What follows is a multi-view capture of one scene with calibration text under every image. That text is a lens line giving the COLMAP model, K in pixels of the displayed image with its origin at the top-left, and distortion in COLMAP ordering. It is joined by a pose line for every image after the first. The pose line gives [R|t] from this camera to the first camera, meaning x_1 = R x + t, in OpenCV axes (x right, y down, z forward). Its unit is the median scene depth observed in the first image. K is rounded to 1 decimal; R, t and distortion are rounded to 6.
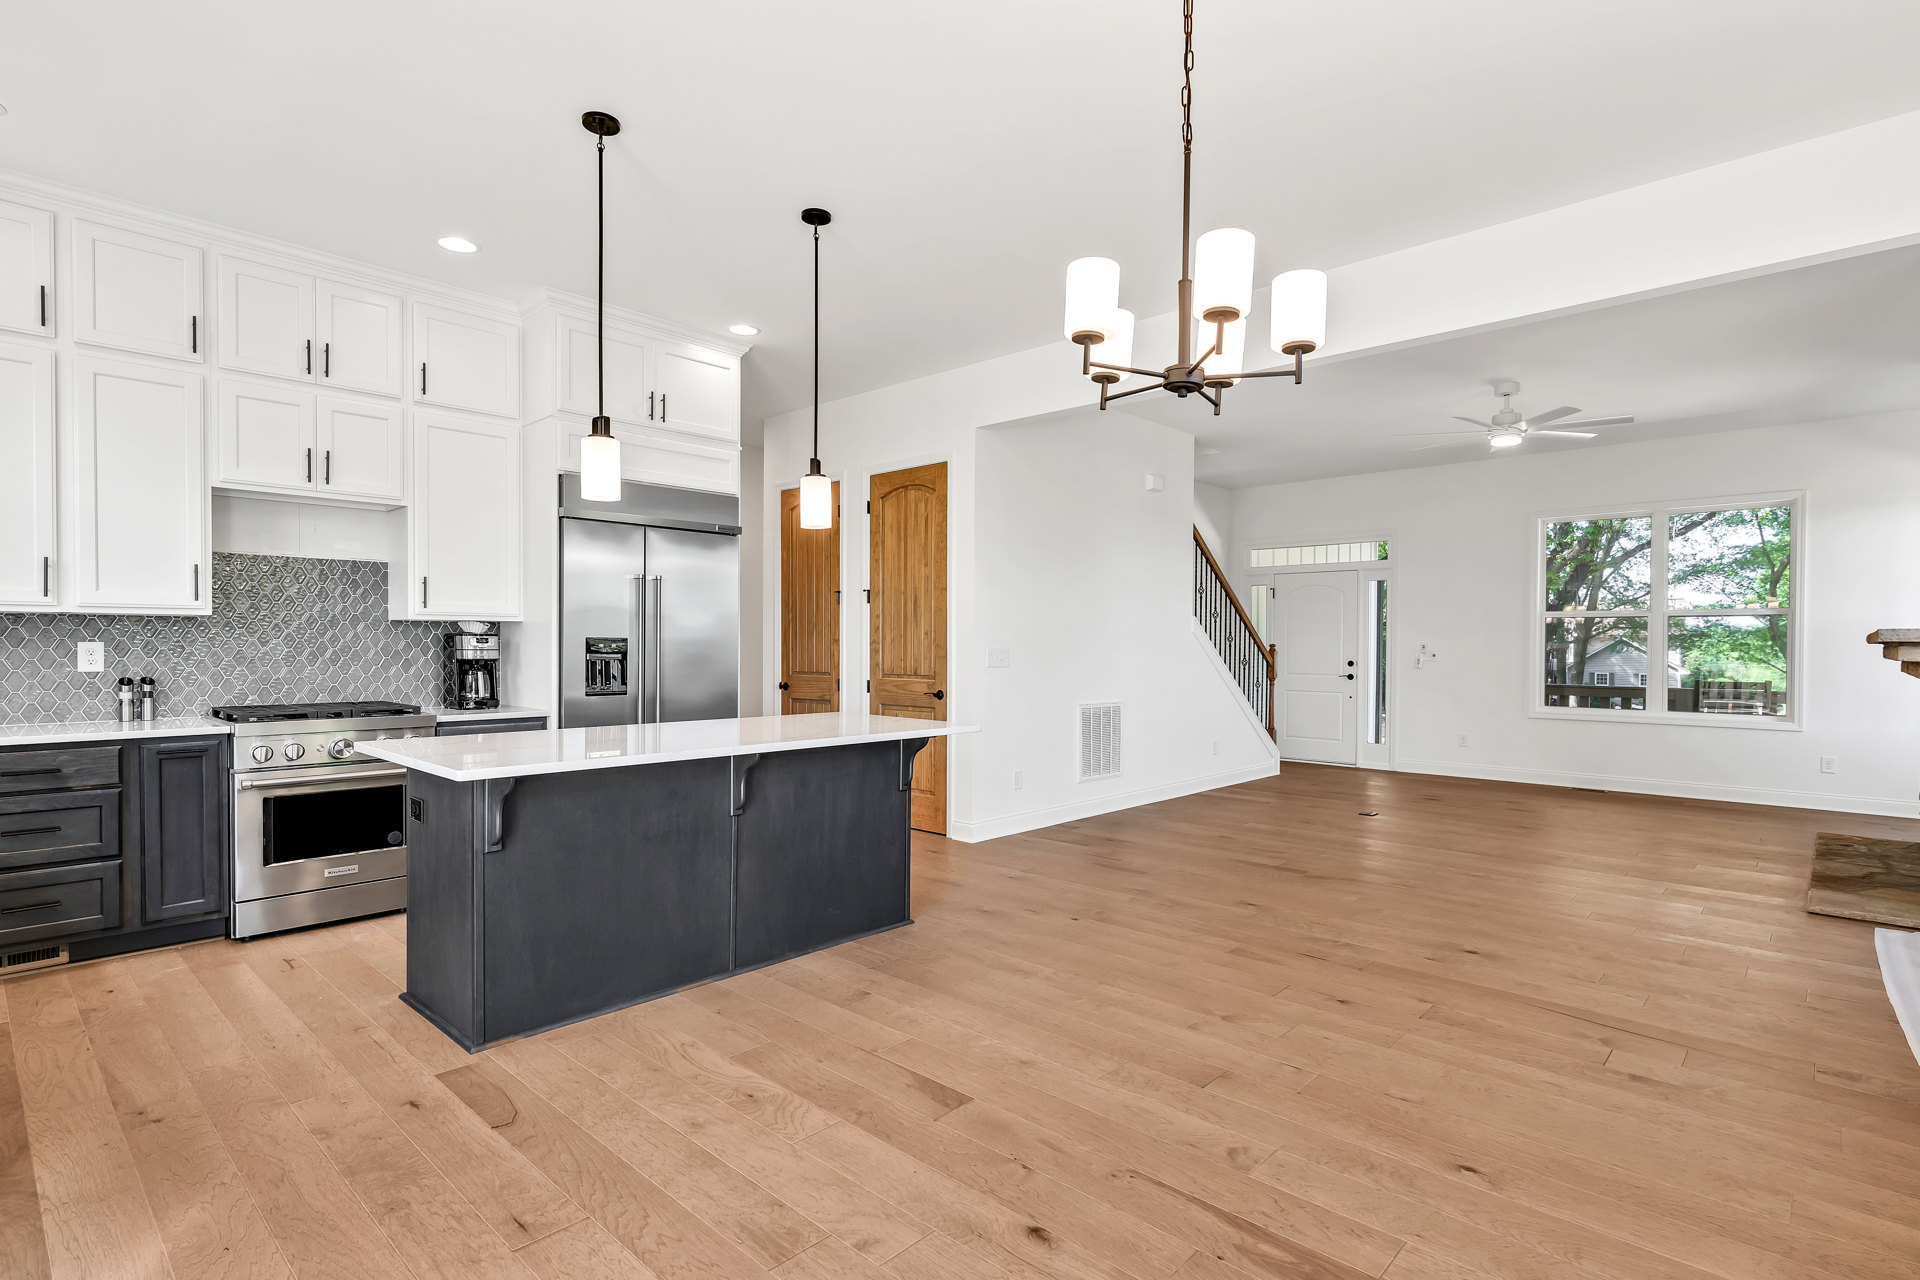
lens RADIAL K [[938.0, 0, 958.7], [0, 938.0, 663.5], [0, 0, 1]] dist [0.002738, 0.000111]
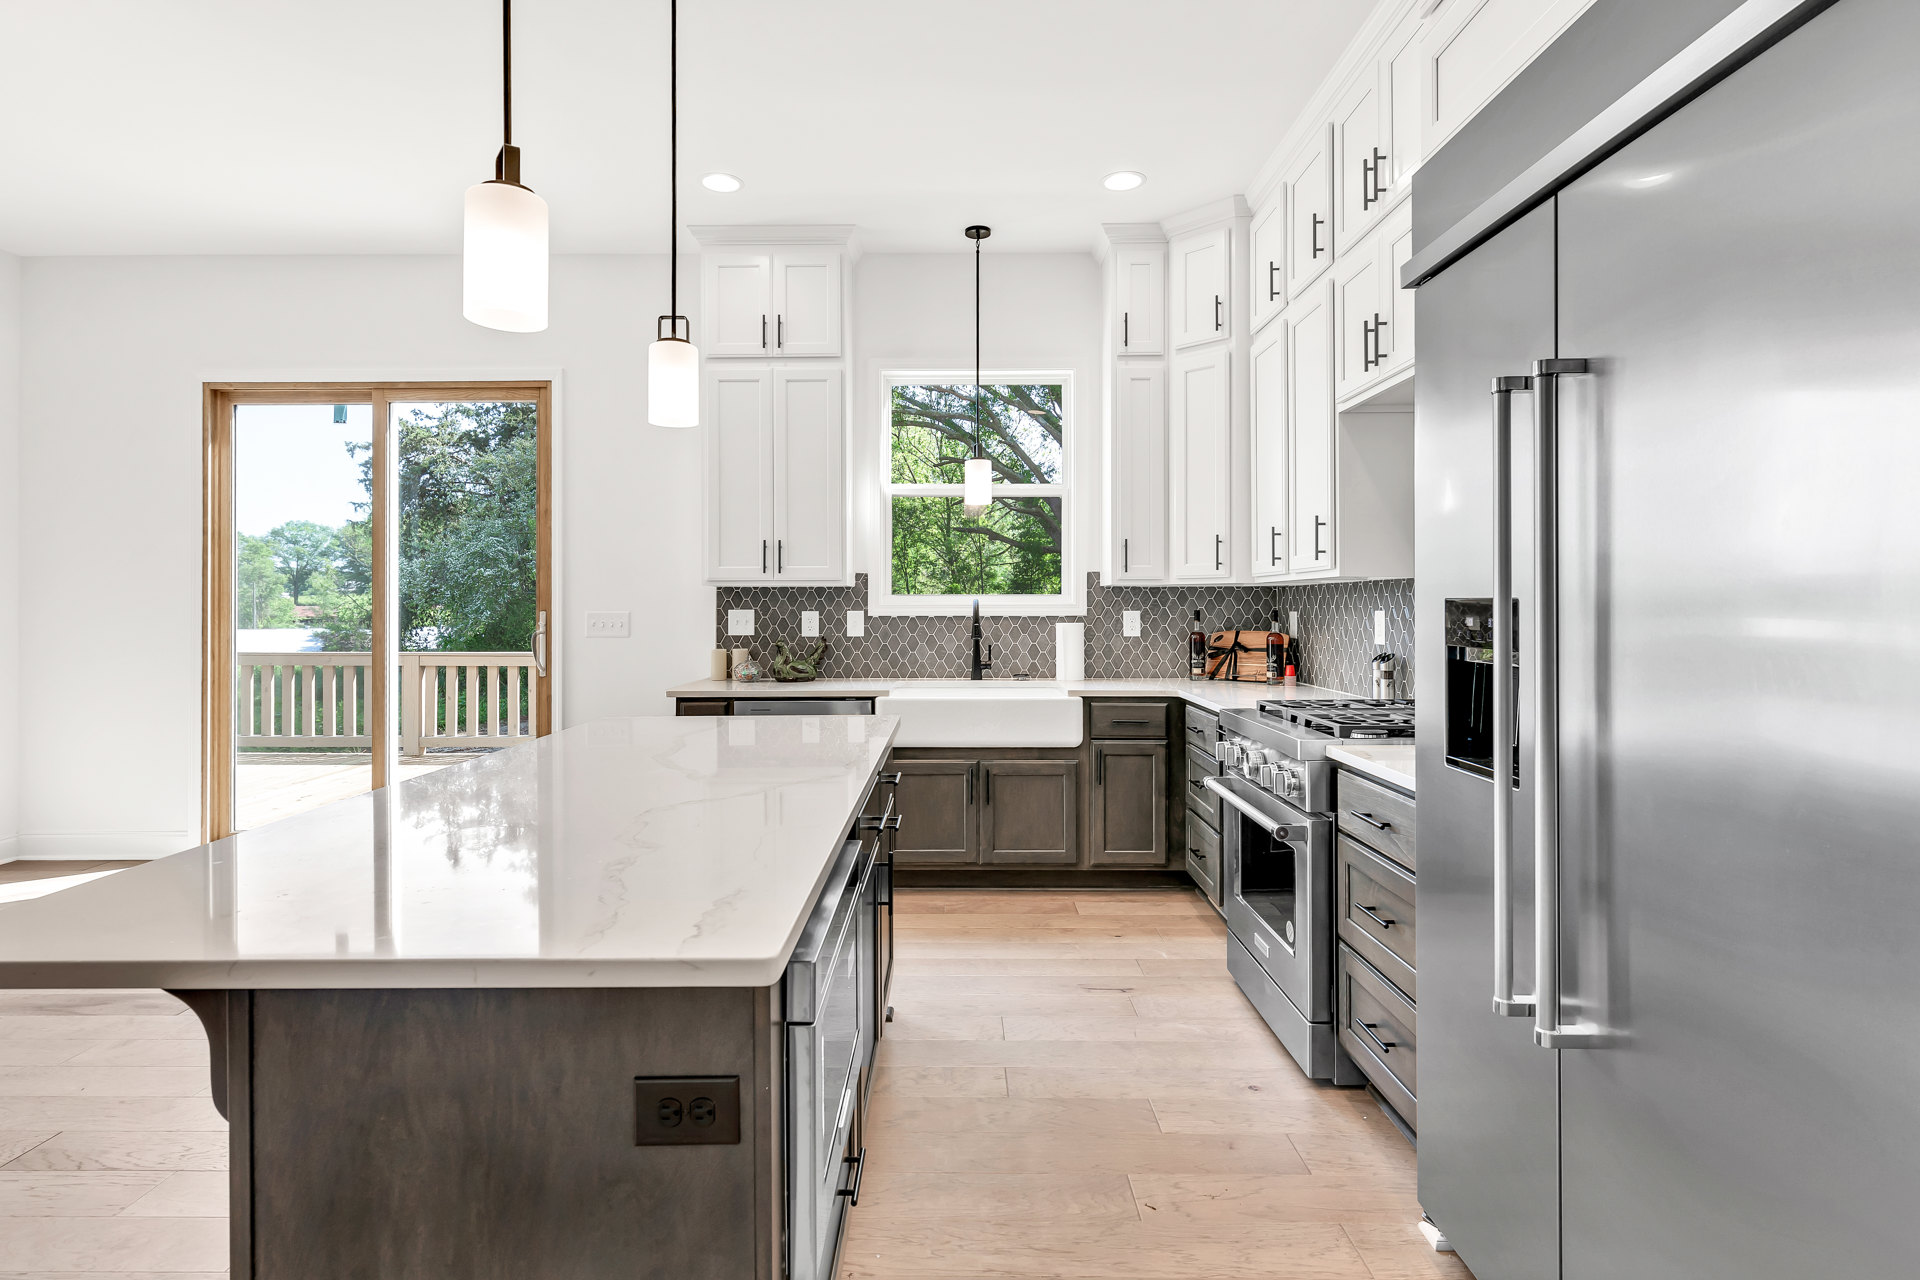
lens RADIAL K [[938.0, 0, 953.6], [0, 938.0, 605.5], [0, 0, 1]] dist [0.002738, 0.000111]
pose [[-0.733986, -0.004619, -0.679148, -0.025878], [-0.016562, 0.999801, 0.011100, -0.026853], [0.678962, 0.019396, -0.733917, 1.191816]]
